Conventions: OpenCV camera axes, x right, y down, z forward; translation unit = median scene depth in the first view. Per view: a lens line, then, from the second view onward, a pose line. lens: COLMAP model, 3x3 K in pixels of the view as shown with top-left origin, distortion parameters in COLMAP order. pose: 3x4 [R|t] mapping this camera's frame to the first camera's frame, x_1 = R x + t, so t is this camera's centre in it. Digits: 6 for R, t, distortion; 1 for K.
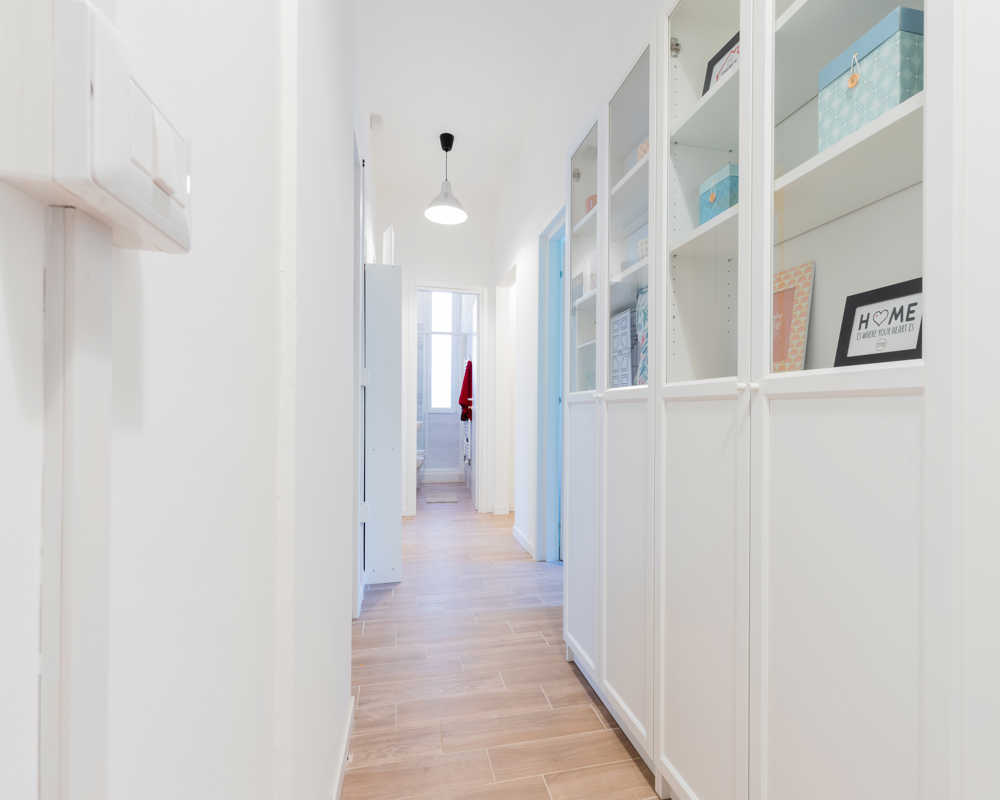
lens RADIAL K [[466.6, 0, 500.0], [0, 466.6, 400.0], [0, 0, 1]] dist [0.021066, 0.000167]
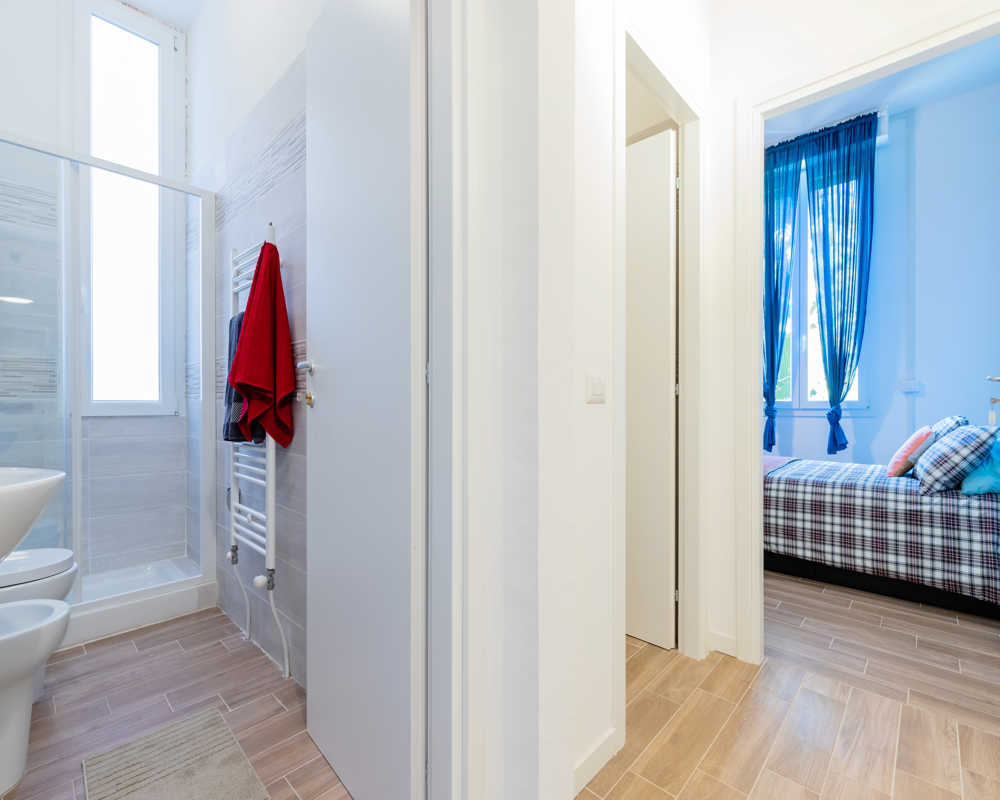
lens RADIAL K [[466.6, 0, 500.0], [0, 466.6, 400.0], [0, 0, 1]] dist [0.021066, 0.000167]
pose [[0.836437, -0.009594, 0.547979, -0.093076], [0.001186, 0.999876, 0.015696, 0.010959], [-0.548062, -0.012478, 0.836345, 0.580713]]
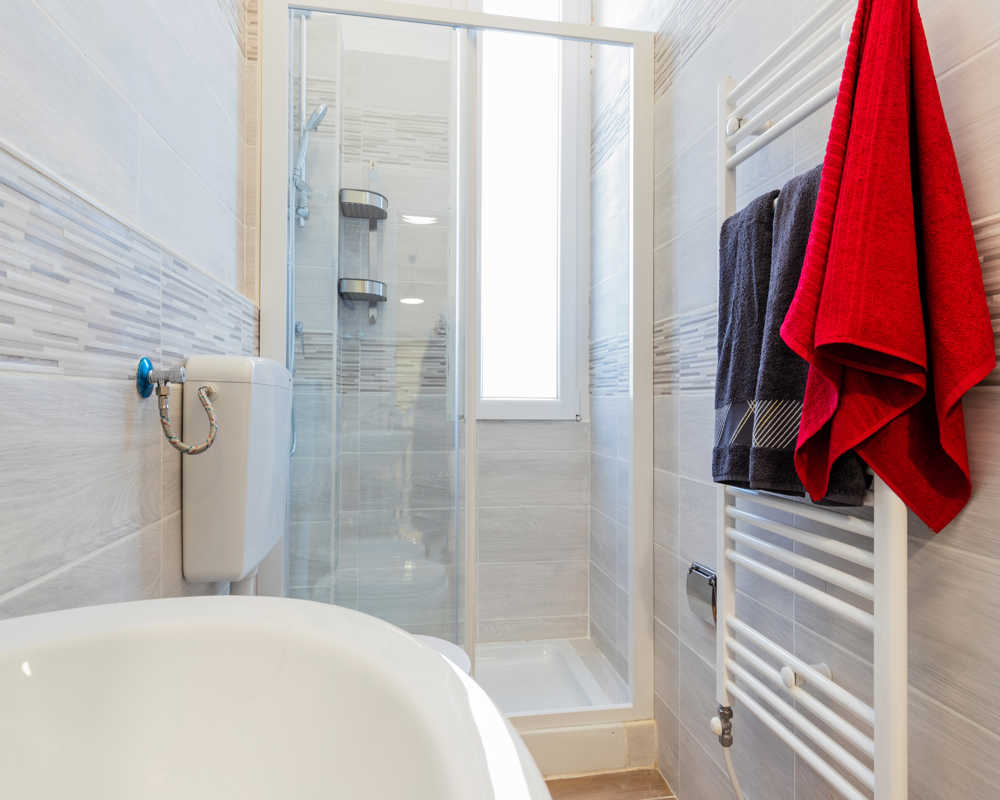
lens RADIAL K [[620.1, 0, 500.0], [0, 620.1, 400.0], [0, 0, 1]] dist [0.221263, -0.000102]
pose [[0.997595, -0.005025, -0.069126, -0.123839], [0.005991, 0.999887, 0.013775, 0.013603], [0.069049, -0.014156, 0.997513, 0.719705]]
